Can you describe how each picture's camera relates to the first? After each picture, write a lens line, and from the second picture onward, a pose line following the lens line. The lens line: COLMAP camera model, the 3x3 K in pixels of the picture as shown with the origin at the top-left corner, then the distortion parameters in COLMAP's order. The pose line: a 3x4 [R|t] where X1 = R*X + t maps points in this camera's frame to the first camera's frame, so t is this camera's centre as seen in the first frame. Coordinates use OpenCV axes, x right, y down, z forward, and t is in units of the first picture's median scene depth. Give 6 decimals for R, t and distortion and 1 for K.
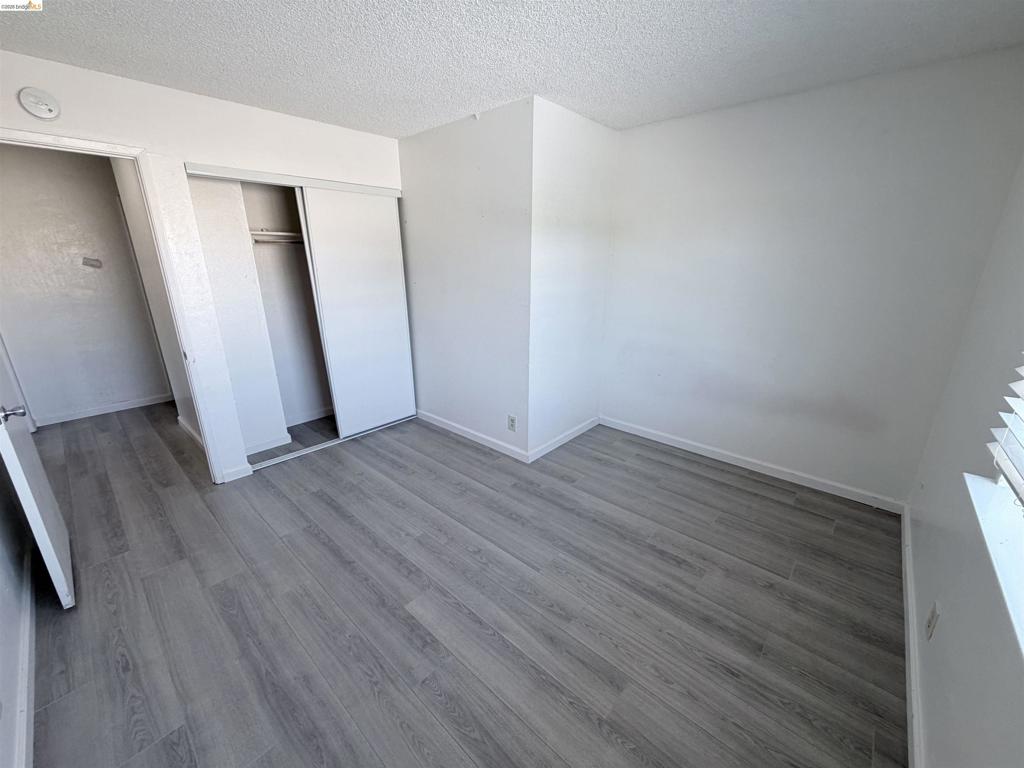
lens RADIAL K [[408.8, 0, 516.2], [0, 408.8, 382.1], [0, 0, 1]] dist [0.004166, 0.000429]
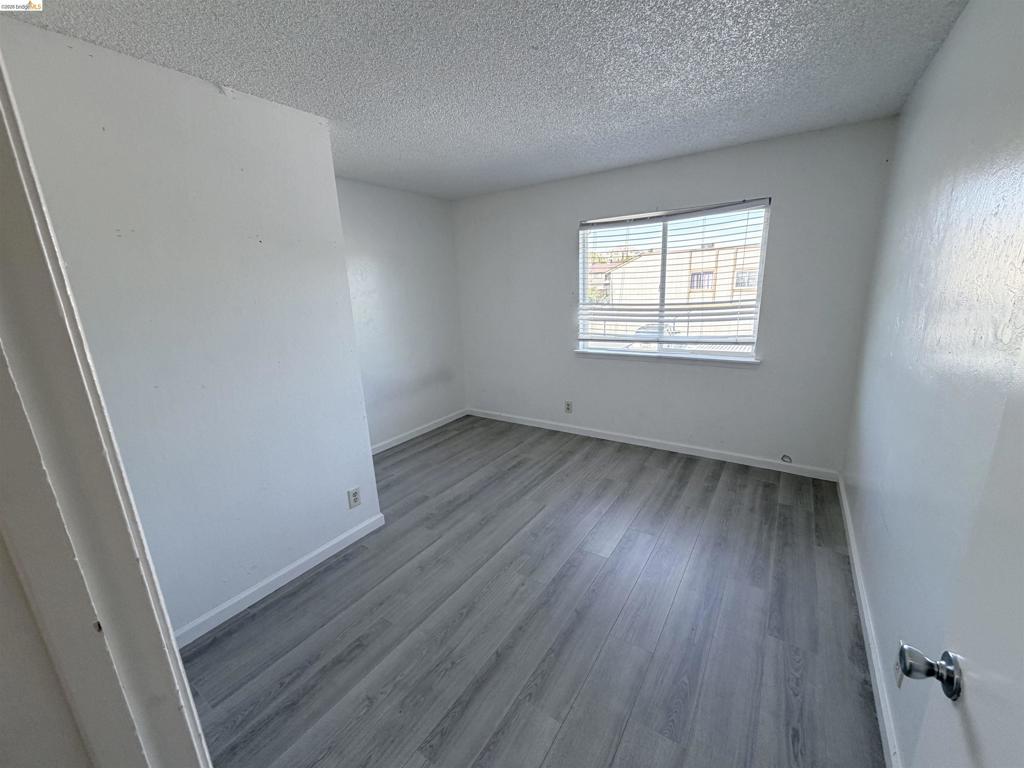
lens RADIAL K [[408.8, 0, 506.7], [0, 408.8, 384.3], [0, 0, 1]] dist [0.004166, 0.000429]
pose [[-0.124931, -0.232729, 0.964484, -0.920619], [0.330582, 0.906789, 0.261628, -0.253690], [-0.935472, 0.351527, -0.036350, 0.802025]]
